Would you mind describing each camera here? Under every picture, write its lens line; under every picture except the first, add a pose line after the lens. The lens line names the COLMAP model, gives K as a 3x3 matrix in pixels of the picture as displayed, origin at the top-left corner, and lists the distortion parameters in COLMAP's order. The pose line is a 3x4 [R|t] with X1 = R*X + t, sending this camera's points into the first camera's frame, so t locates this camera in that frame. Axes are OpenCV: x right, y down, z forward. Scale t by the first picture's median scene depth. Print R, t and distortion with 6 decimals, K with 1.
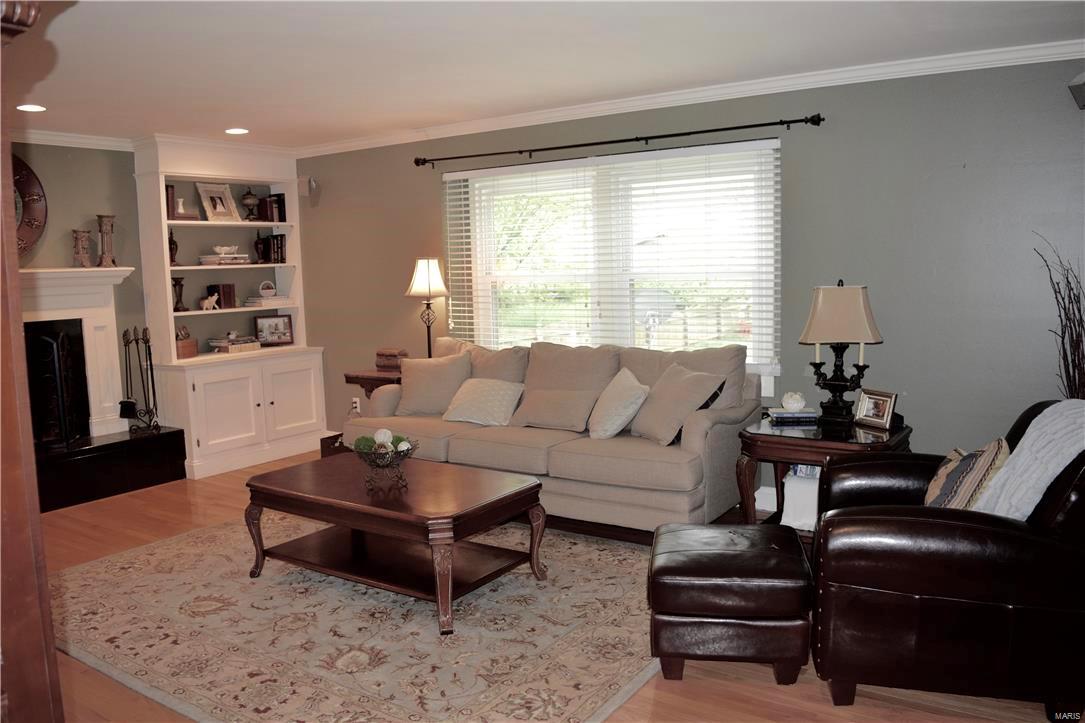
lens RADIAL K [[865.7, 0, 538.3], [0, 865.7, 365.4], [0, 0, 1]] dist [-0.090174, 0.022637]
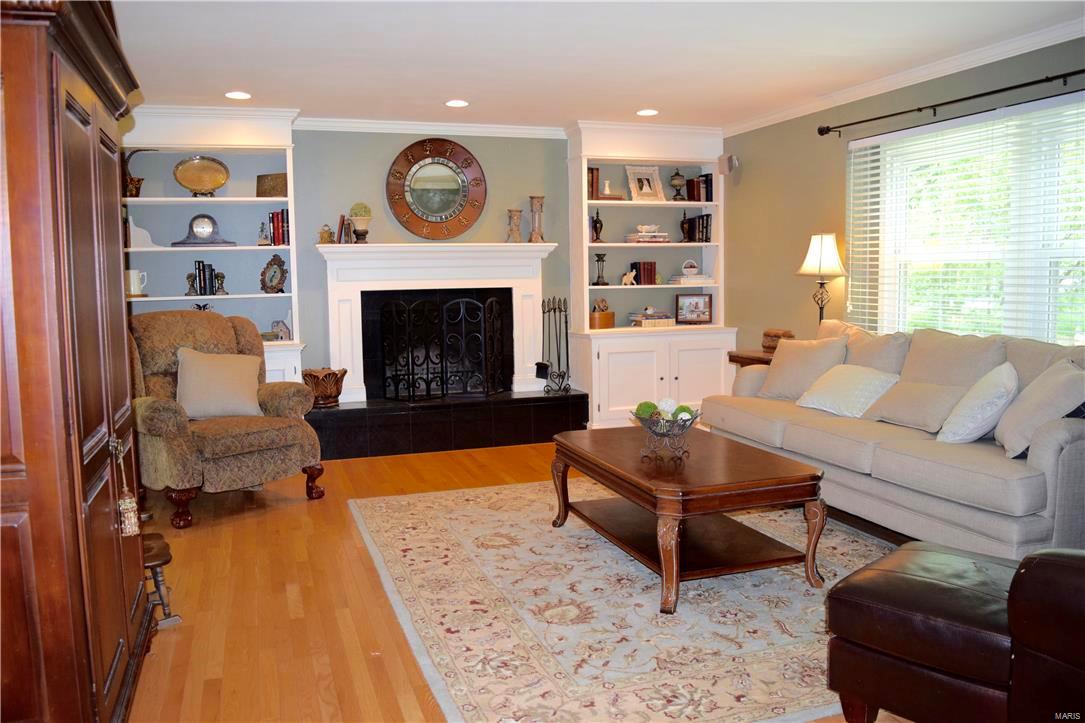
lens RADIAL K [[865.7, 0, 539.6], [0, 865.7, 359.6], [0, 0, 1]] dist [-0.090174, 0.022637]
pose [[0.794846, 0.072816, -0.602427, 0.208301], [-0.076764, 0.996864, 0.019209, 0.017117], [0.601936, 0.030977, 0.797943, 0.096474]]
